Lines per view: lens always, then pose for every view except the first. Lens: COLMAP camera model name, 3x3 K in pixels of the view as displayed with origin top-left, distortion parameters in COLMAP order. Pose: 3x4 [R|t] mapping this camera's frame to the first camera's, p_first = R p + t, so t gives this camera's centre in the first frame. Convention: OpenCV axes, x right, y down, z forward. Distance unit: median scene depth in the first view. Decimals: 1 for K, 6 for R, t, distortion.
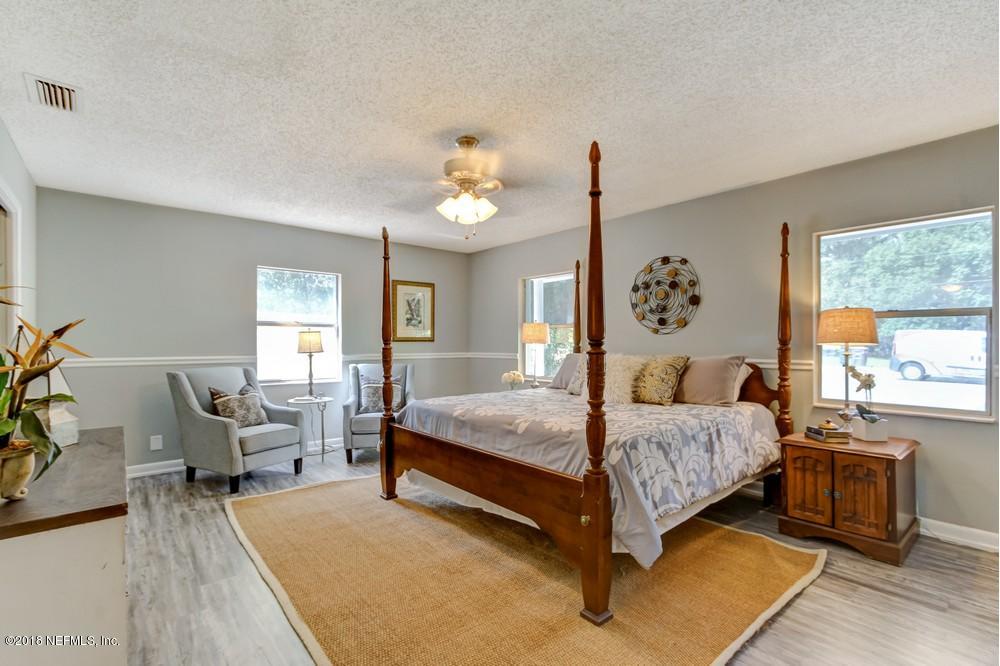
lens RADIAL K [[461.2, 0, 496.9], [0, 461.2, 336.1], [0, 0, 1]] dist [-0.004197, 0.000742]
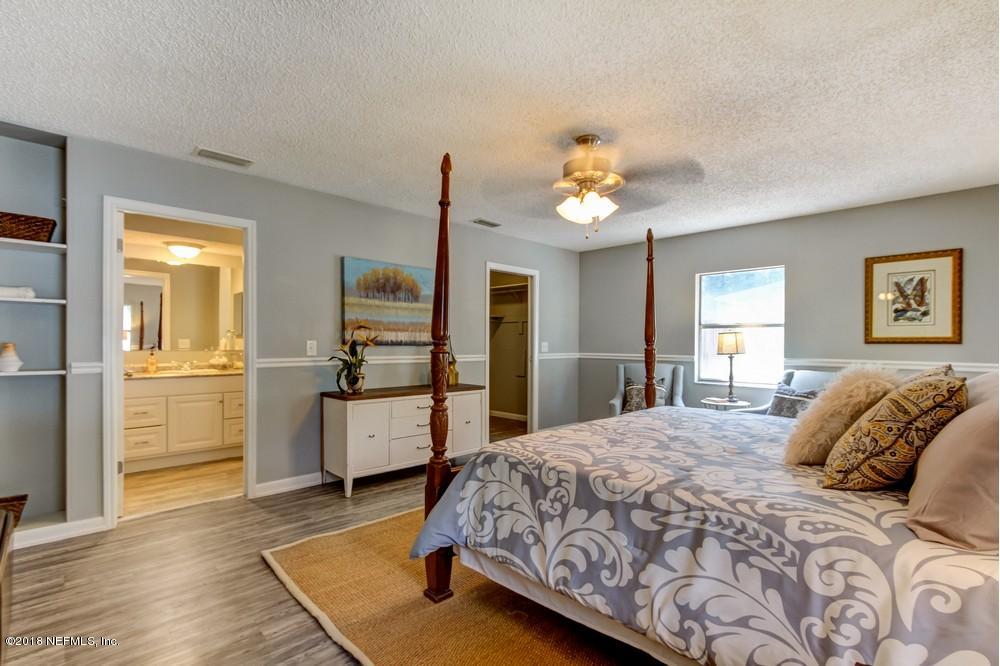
lens RADIAL K [[460.7, 0, 493.6], [0, 460.7, 341.8], [0, 0, 1]] dist [-0.000033, 0.000993]
pose [[0.063433, -0.000735, -0.997986, 0.733510], [0.007252, 0.999974, -0.000275, 0.008055], [0.997960, -0.007220, 0.063436, 0.599949]]
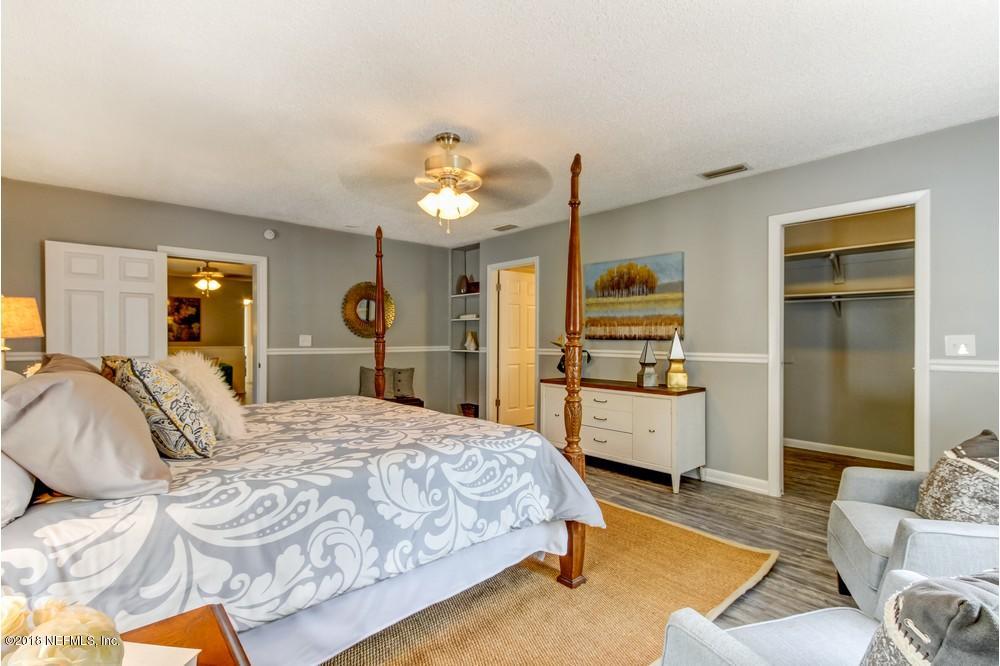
lens RADIAL K [[459.3, 0, 500.9], [0, 459.3, 341.0], [0, 0, 1]] dist [0.011253, 0.000067]
pose [[-0.998947, 0.000654, -0.045883, -0.109201], [0.000810, 0.999994, -0.003377, 0.021905], [0.045880, -0.003411, -0.998941, 1.631084]]
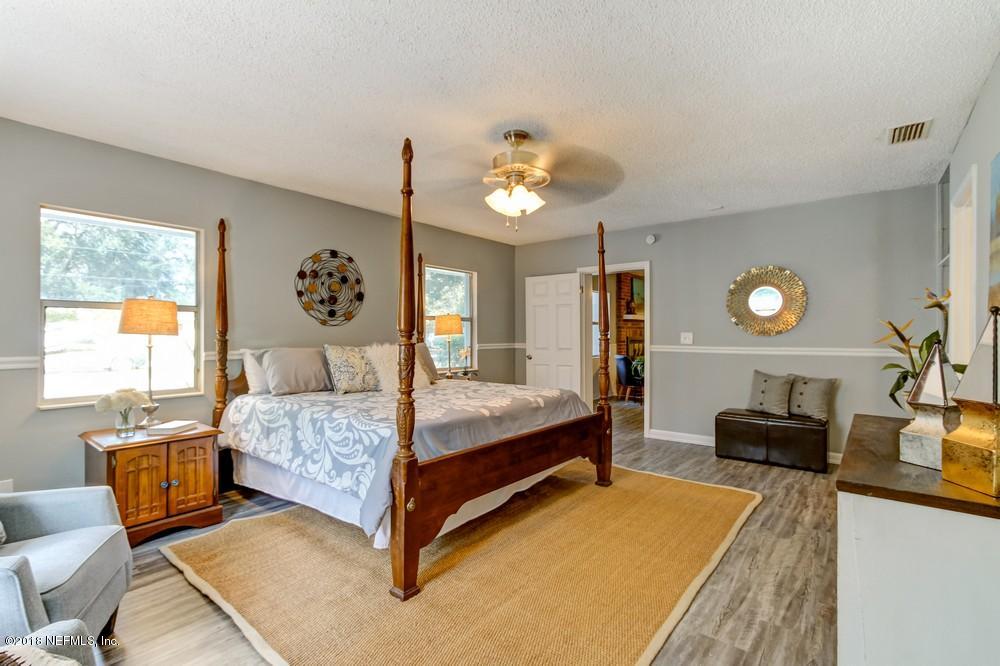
lens RADIAL K [[466.8, 0, 497.5], [0, 466.8, 332.7], [0, 0, 1]] dist [-0.000432, 0.000023]
pose [[-0.202334, 0.003861, 0.979309, -0.852850], [-0.012250, 0.999904, -0.006473, 0.014988], [-0.979240, -0.013306, -0.202267, 1.011989]]
